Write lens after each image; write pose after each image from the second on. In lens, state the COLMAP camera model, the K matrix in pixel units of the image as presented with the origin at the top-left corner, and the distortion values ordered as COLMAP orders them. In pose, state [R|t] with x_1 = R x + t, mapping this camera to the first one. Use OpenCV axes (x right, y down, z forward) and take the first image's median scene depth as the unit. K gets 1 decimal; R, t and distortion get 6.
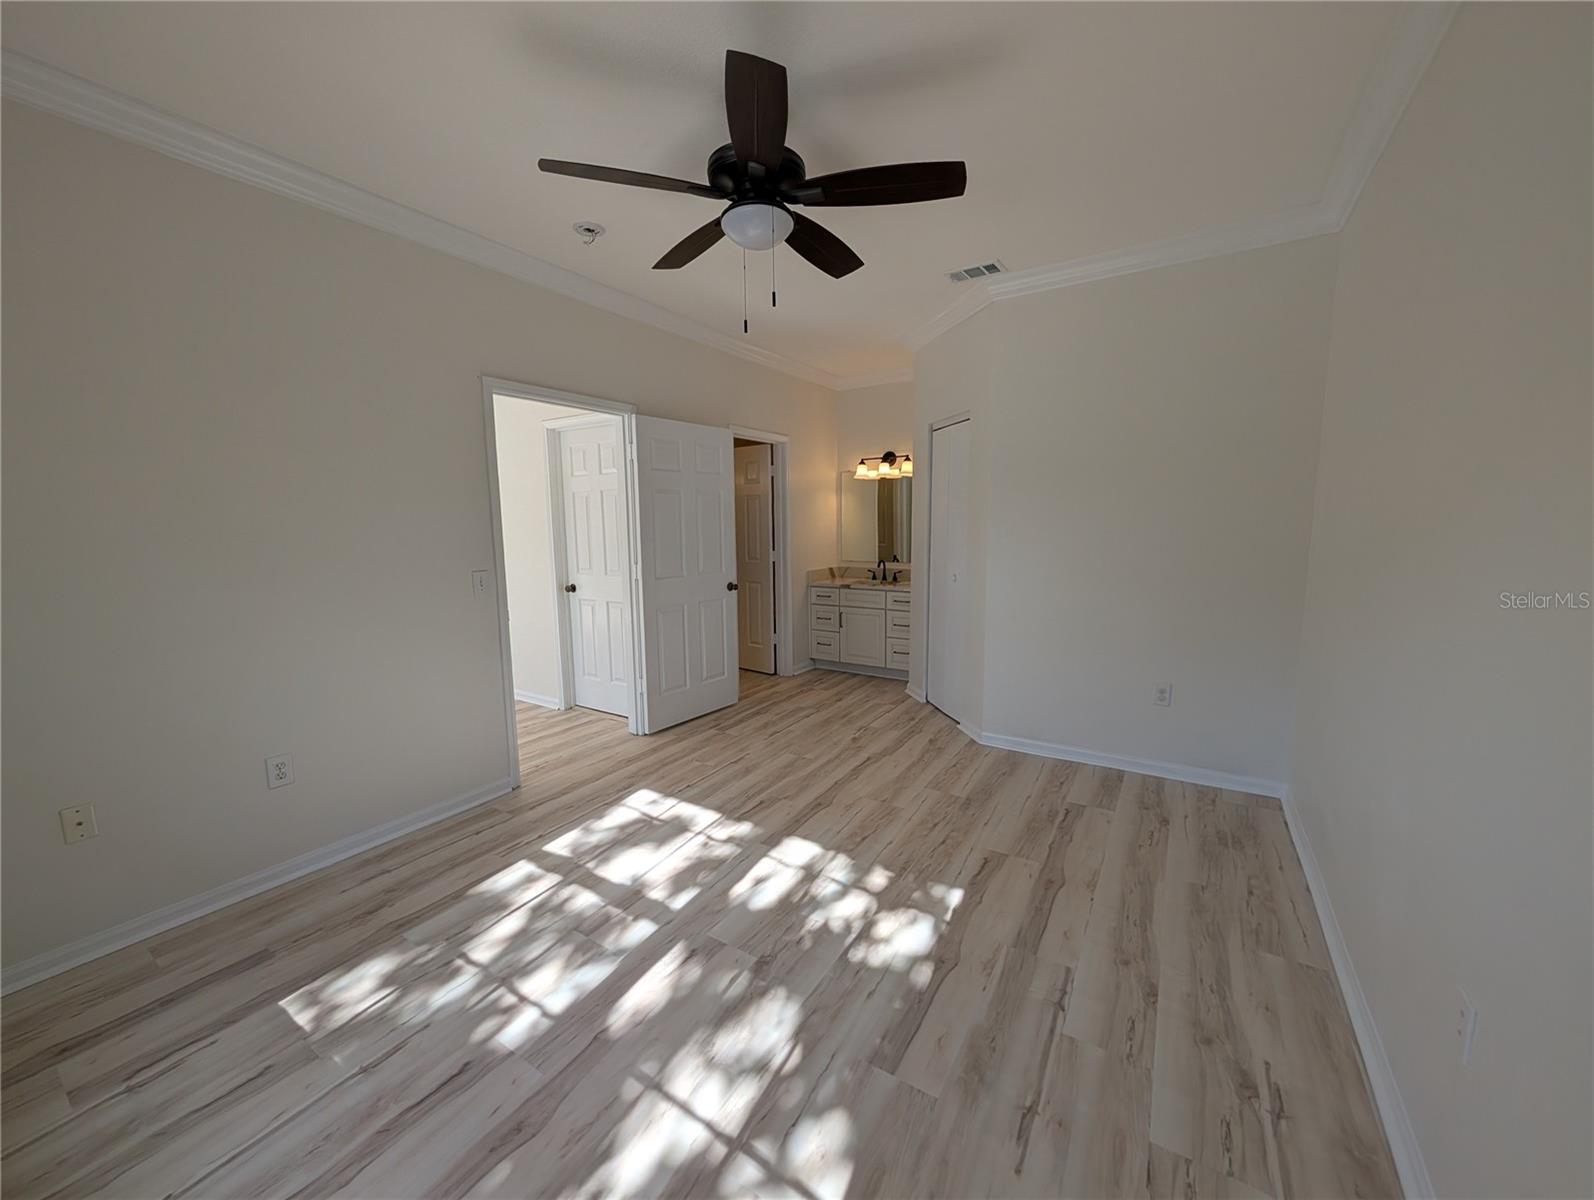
lens RADIAL K [[610.4, 0, 793.4], [0, 610.4, 602.4], [0, 0, 1]] dist [-0.001091, 0.000465]
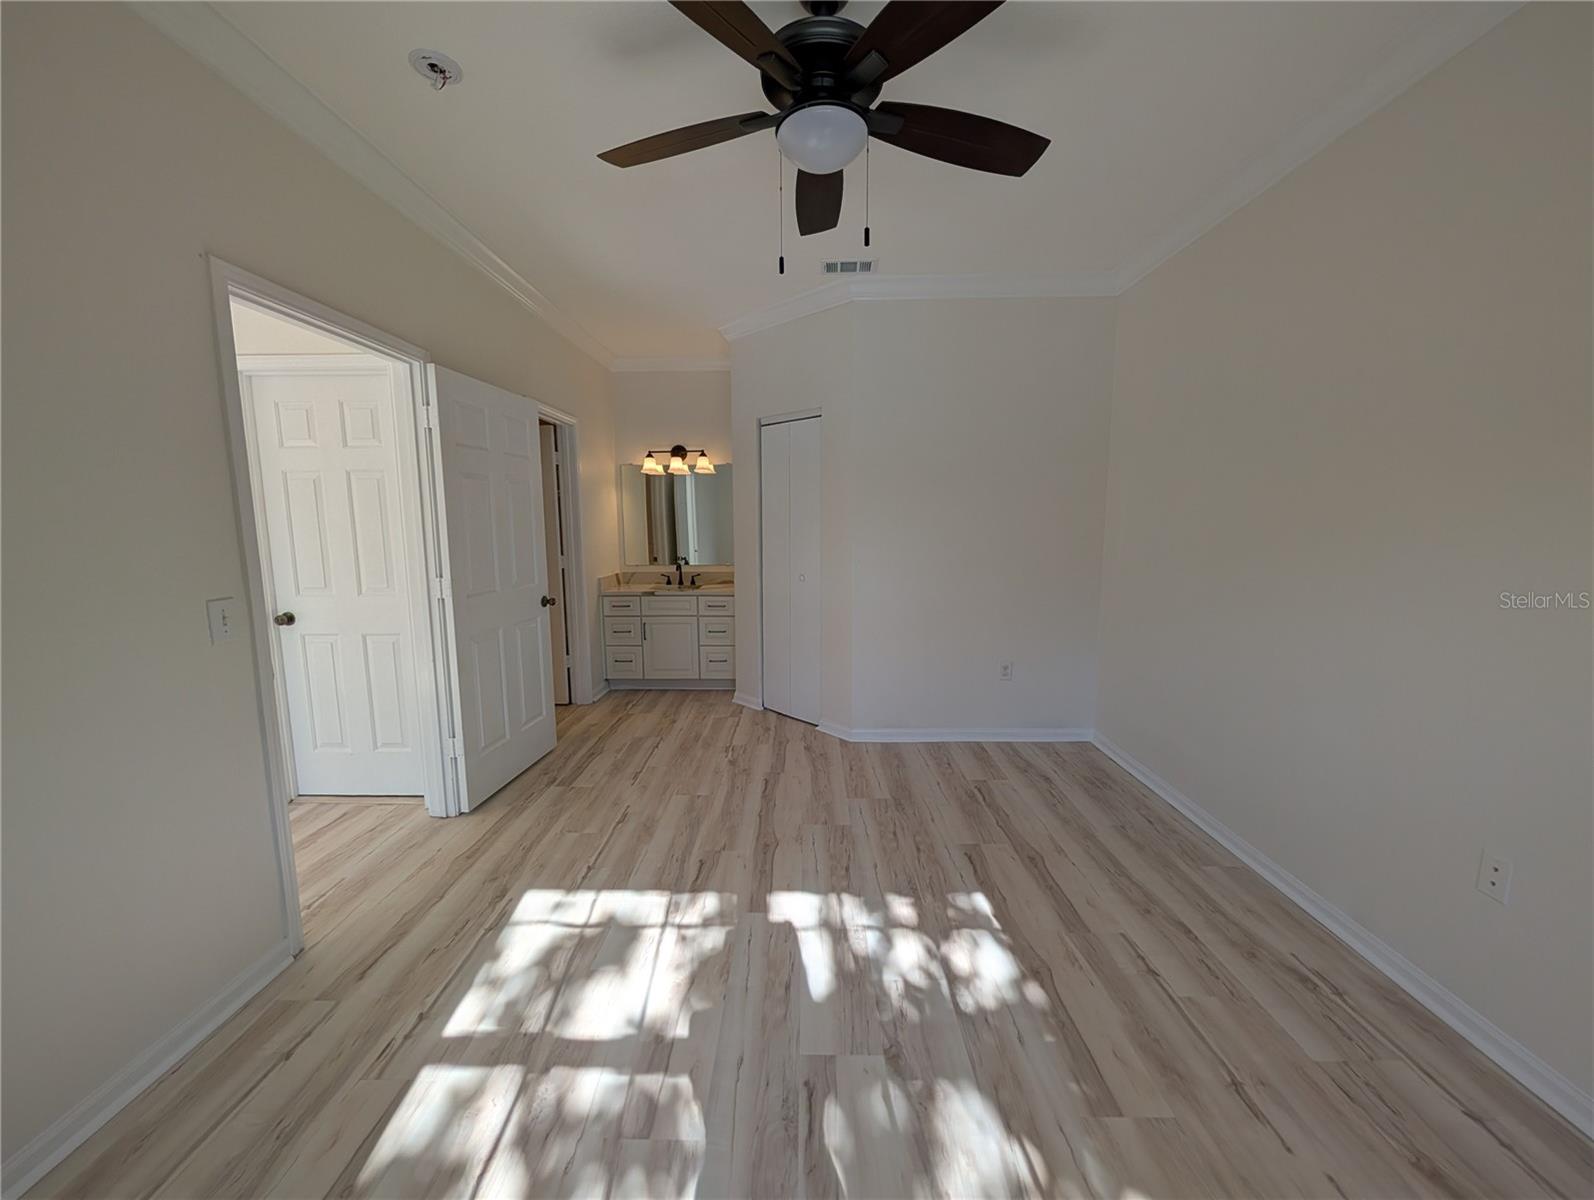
lens RADIAL K [[610.4, 0, 795.0], [0, 610.4, 601.2], [0, 0, 1]] dist [-0.001091, 0.000465]
pose [[0.851523, -0.062926, 0.520527, -0.220913], [0.066331, 0.997724, 0.012104, -0.013195], [-0.520104, 0.024220, 0.853759, 0.147910]]
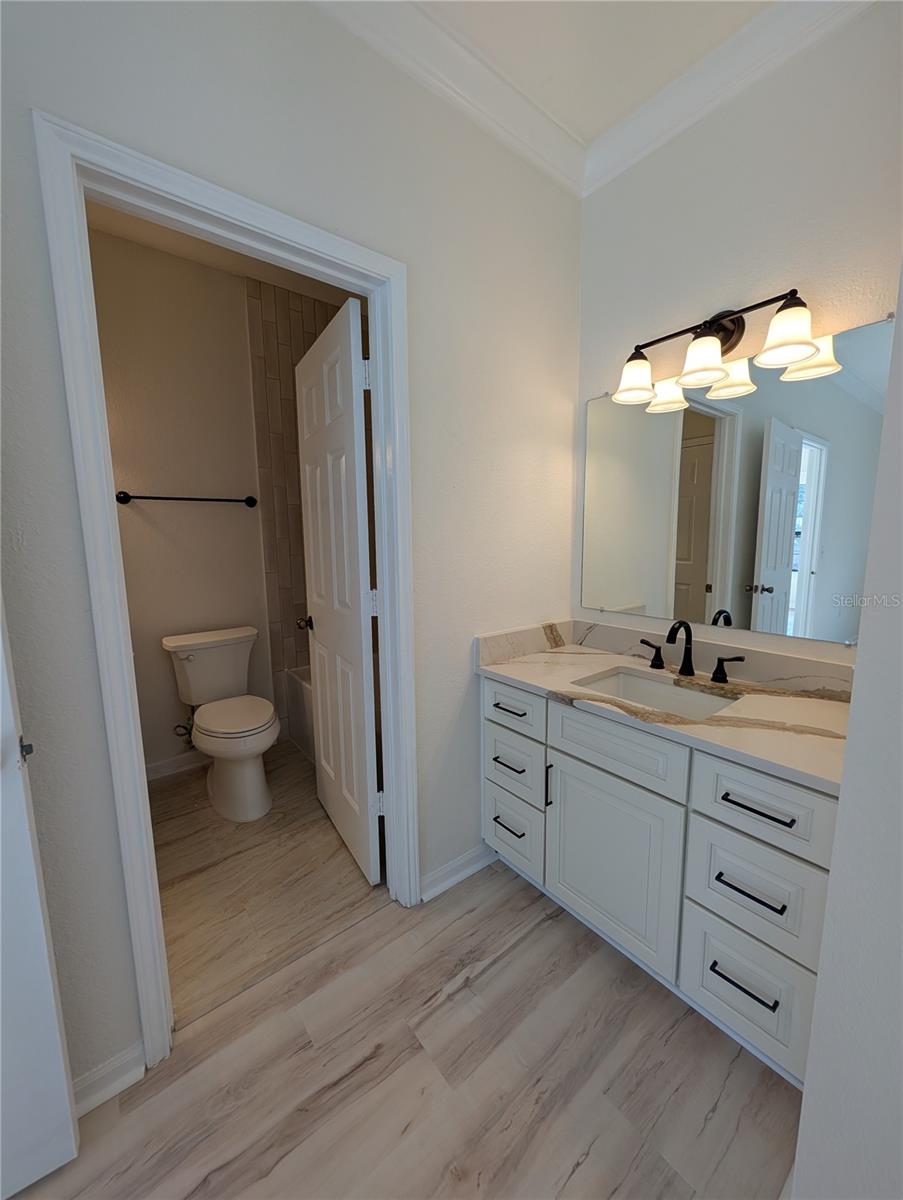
lens RADIAL K [[459.5, 0, 450.3], [0, 459.5, 597.6], [0, 0, 1]] dist [-0.001091, 0.000465]
pose [[0.948380, 0.045271, -0.313890, 0.117872], [-0.043157, 0.998975, 0.013685, -0.095174], [0.314187, 0.000568, 0.949361, 0.825824]]
